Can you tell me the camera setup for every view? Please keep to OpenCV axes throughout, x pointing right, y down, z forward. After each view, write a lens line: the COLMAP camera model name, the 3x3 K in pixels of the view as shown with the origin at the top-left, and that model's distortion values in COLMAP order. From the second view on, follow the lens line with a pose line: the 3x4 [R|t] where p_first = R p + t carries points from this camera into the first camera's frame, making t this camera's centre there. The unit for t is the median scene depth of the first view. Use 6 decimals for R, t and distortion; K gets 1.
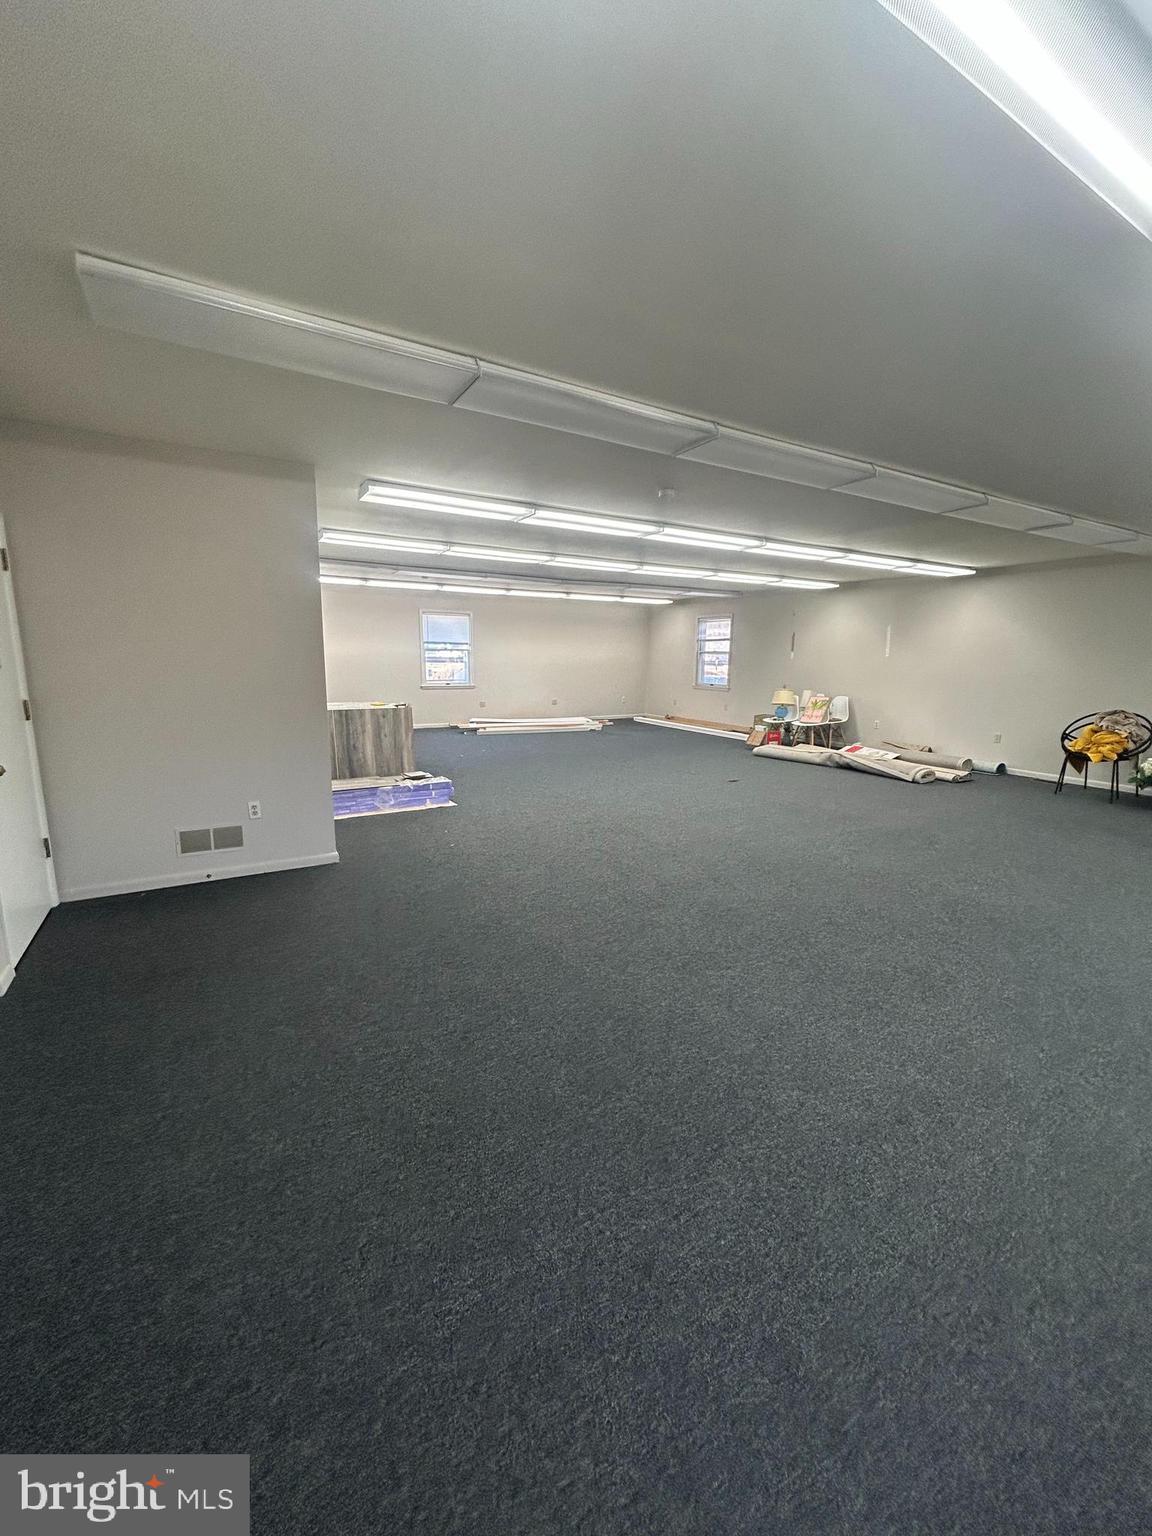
lens RADIAL K [[617.6, 0, 577.9], [0, 617.6, 781.2], [0, 0, 1]] dist [0.001298, -0.000023]
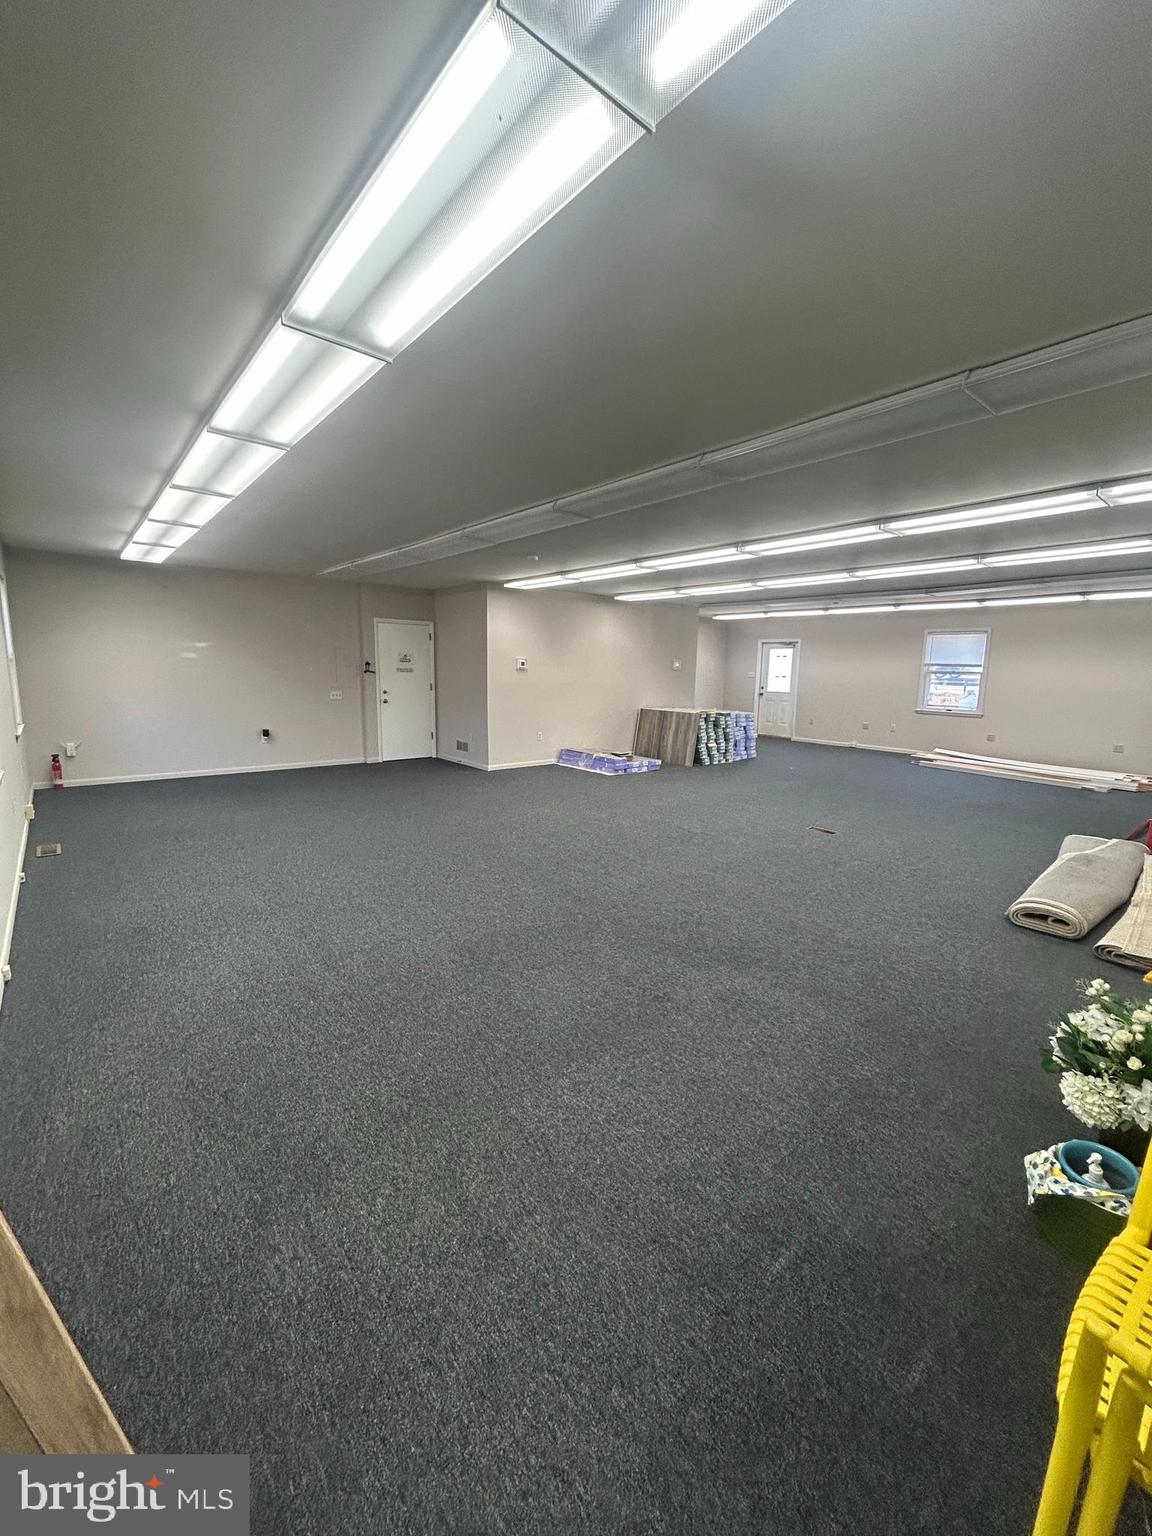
lens RADIAL K [[617.6, 0, 577.9], [0, 617.6, 767.4], [0, 0, 1]] dist [0.001298, -0.000023]
pose [[0.174984, 0.148994, -0.973232, 0.861656], [-0.217399, 0.969933, 0.109401, -0.087059], [0.960270, 0.192436, 0.202114, 0.472793]]
